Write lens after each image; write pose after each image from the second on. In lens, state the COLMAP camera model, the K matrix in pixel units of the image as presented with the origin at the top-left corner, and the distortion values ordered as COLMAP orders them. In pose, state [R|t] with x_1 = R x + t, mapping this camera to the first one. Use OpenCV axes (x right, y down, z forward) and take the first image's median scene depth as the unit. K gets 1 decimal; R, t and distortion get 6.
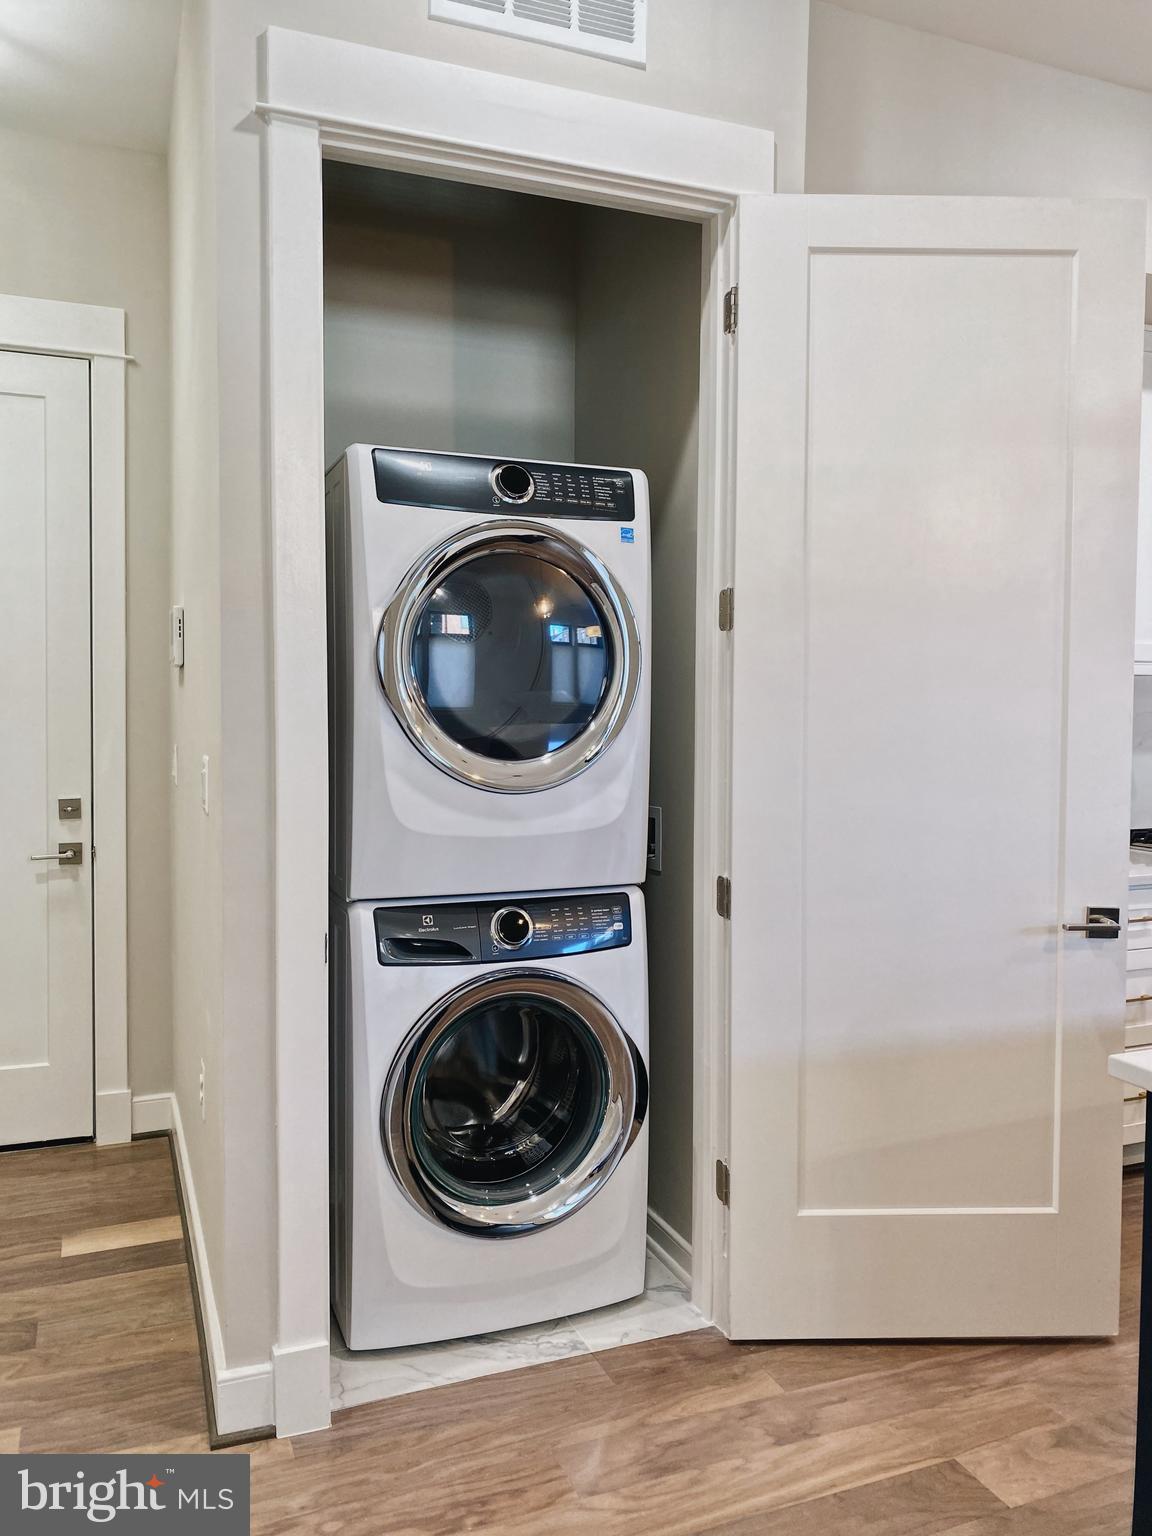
lens RADIAL K [[1172.9, 0, 576.0], [0, 1172.9, 768.0], [0, 0, 1]] dist [0.010243, 0.000706]
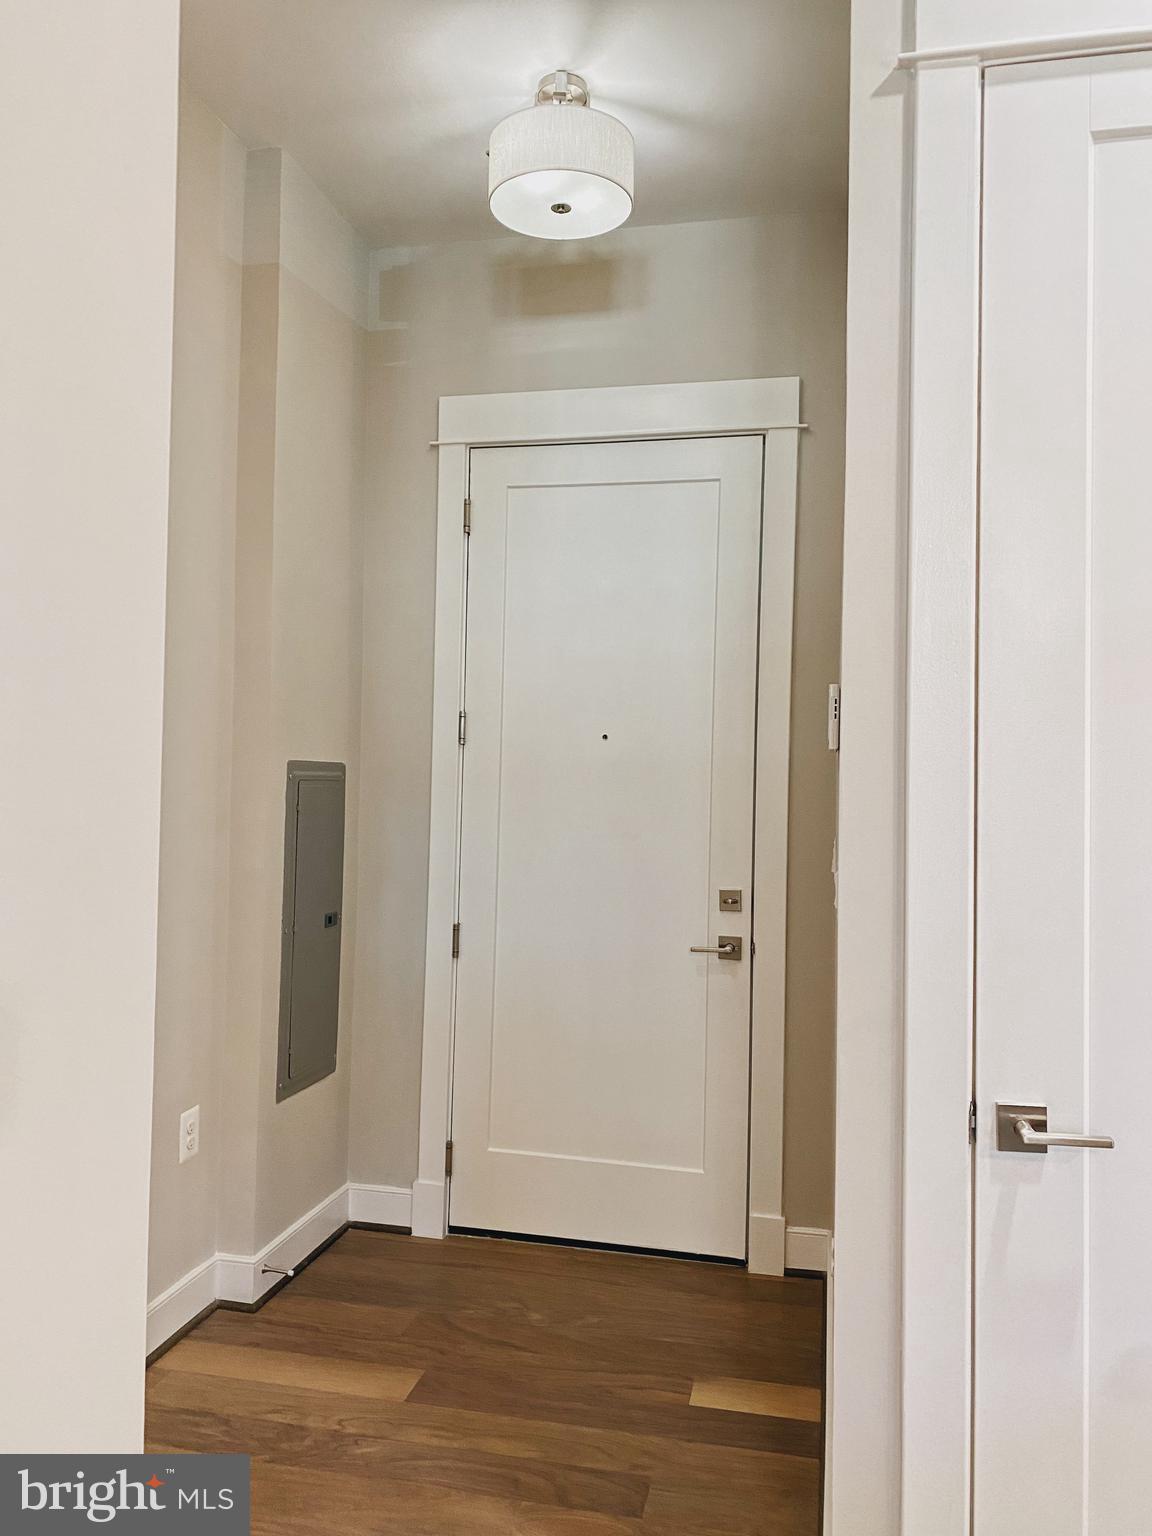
lens RADIAL K [[1196.5, 0, 559.9], [0, 1196.5, 747.7], [0, 0, 1]] dist [0.064355, -0.072922]
pose [[0.826504, -0.000296, -0.562931, 0.002717], [-0.052011, 0.995682, -0.076887, -0.007343], [0.560524, 0.092826, 0.822920, 0.119795]]
